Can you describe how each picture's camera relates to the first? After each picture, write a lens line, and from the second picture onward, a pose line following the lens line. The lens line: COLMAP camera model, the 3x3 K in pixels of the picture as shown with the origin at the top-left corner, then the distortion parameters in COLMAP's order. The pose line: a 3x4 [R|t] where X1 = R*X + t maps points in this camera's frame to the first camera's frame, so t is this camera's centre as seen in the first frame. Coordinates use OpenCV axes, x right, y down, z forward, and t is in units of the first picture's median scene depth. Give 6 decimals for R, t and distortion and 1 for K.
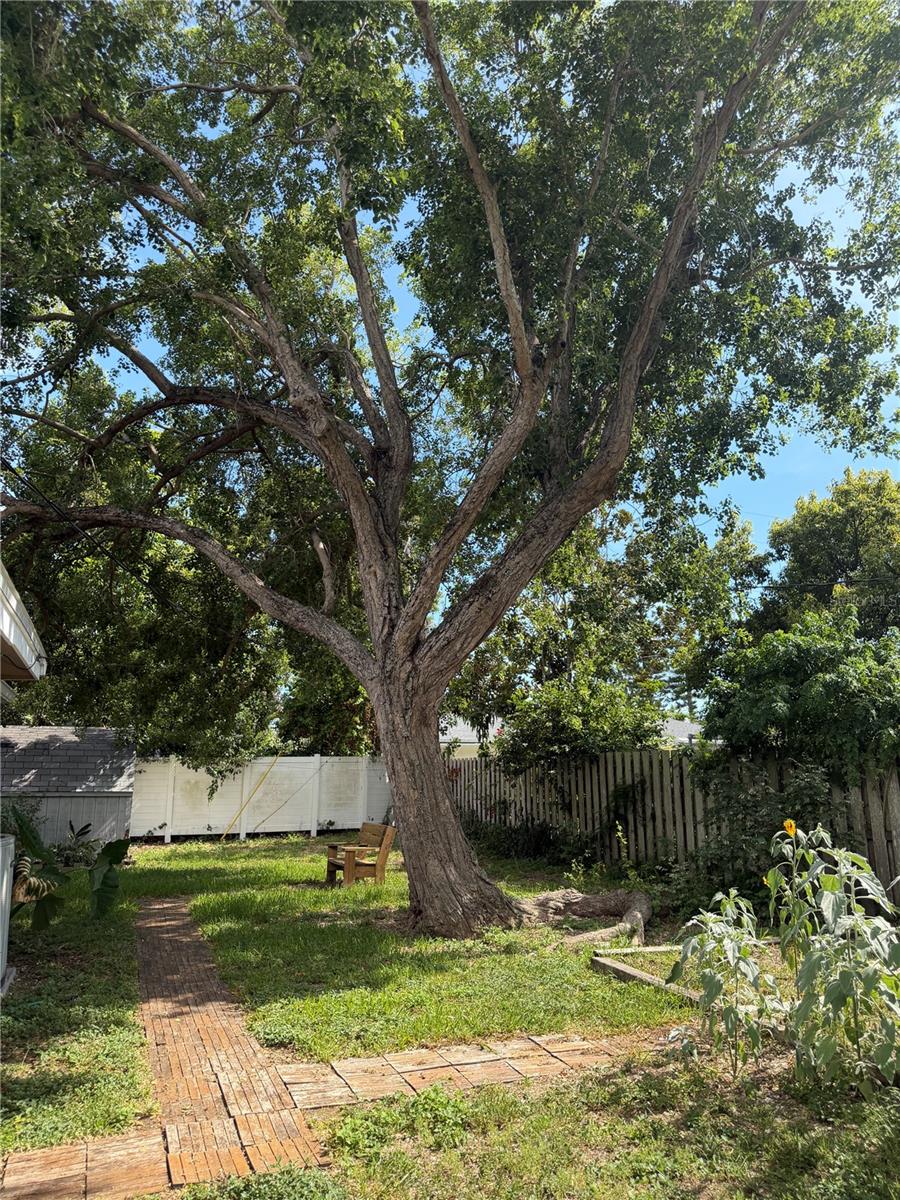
lens RADIAL K [[849.7, 0, 451.9], [0, 849.7, 596.7], [0, 0, 1]] dist [0.065169, -0.085974]
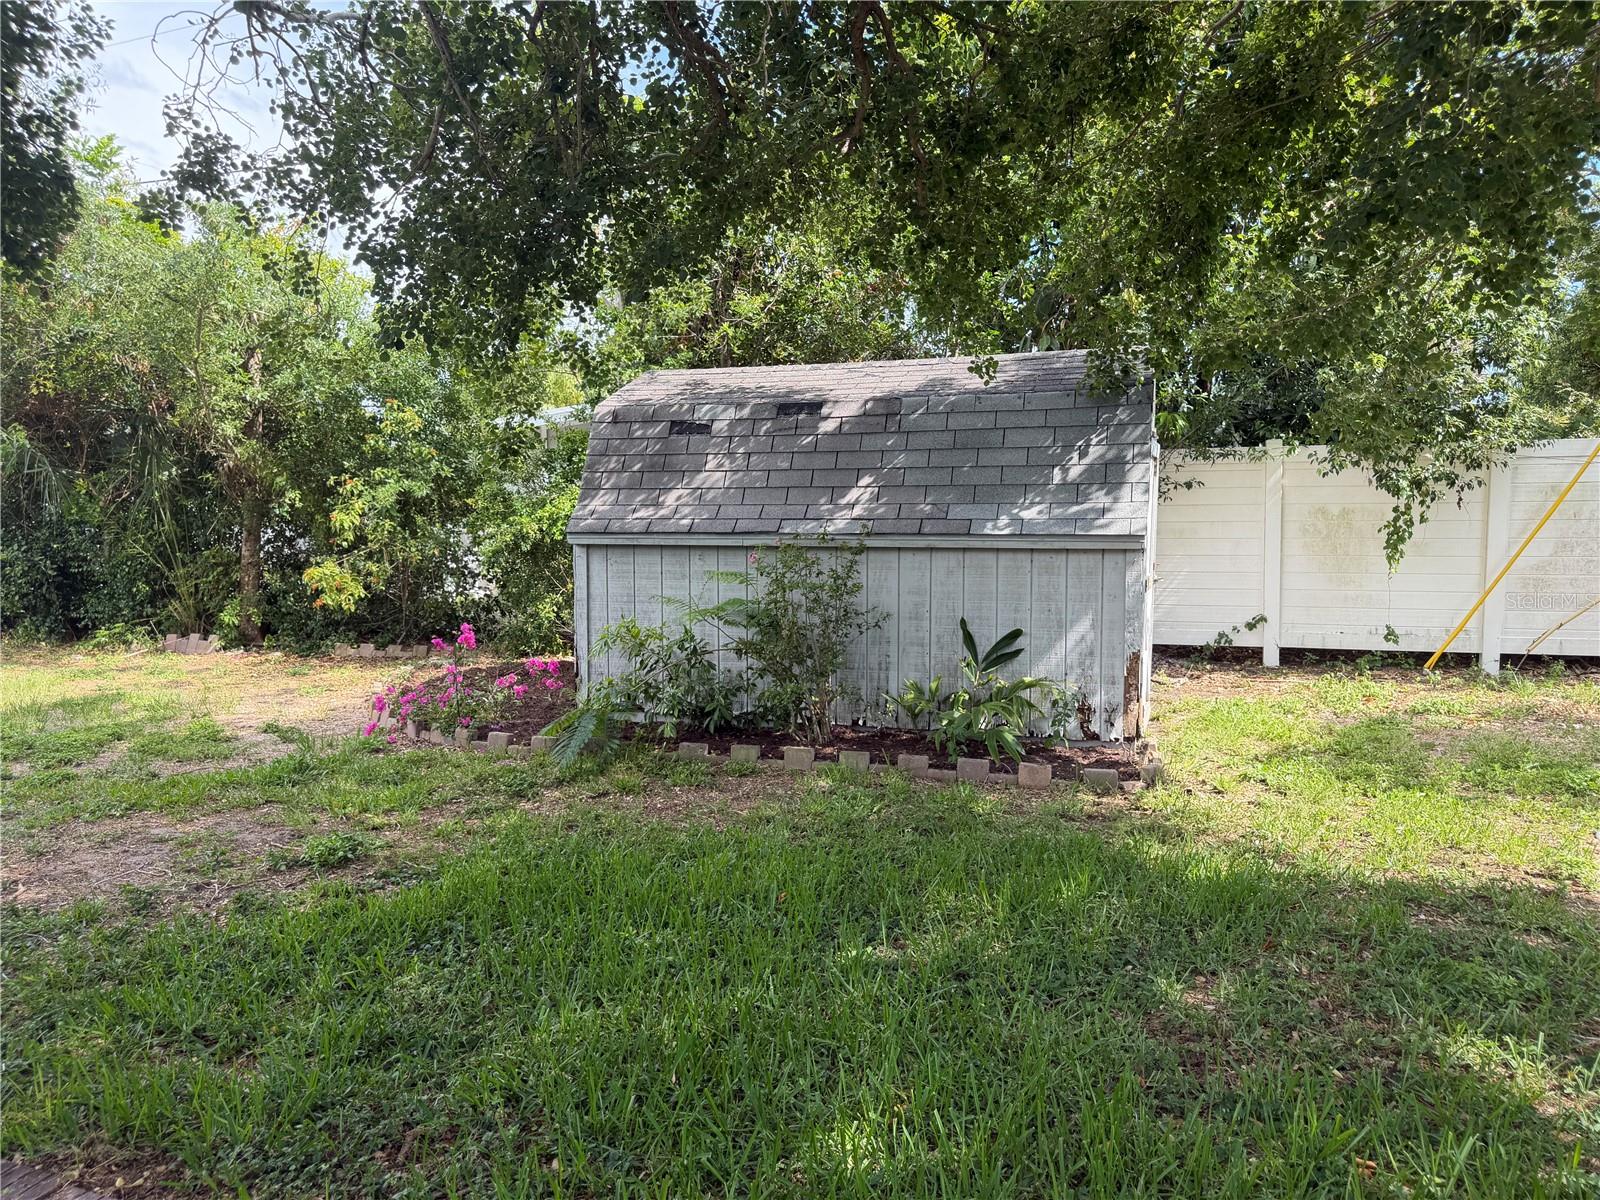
lens RADIAL K [[1132.9, 0, 793.2], [0, 1132.9, 602.6], [0, 0, 1]] dist [0.065169, -0.085974]
pose [[0.755199, 0.047053, -0.653804, -0.159474], [0.139388, 0.963081, 0.230316, 0.111746], [0.640504, -0.265067, 0.720760, 0.500008]]
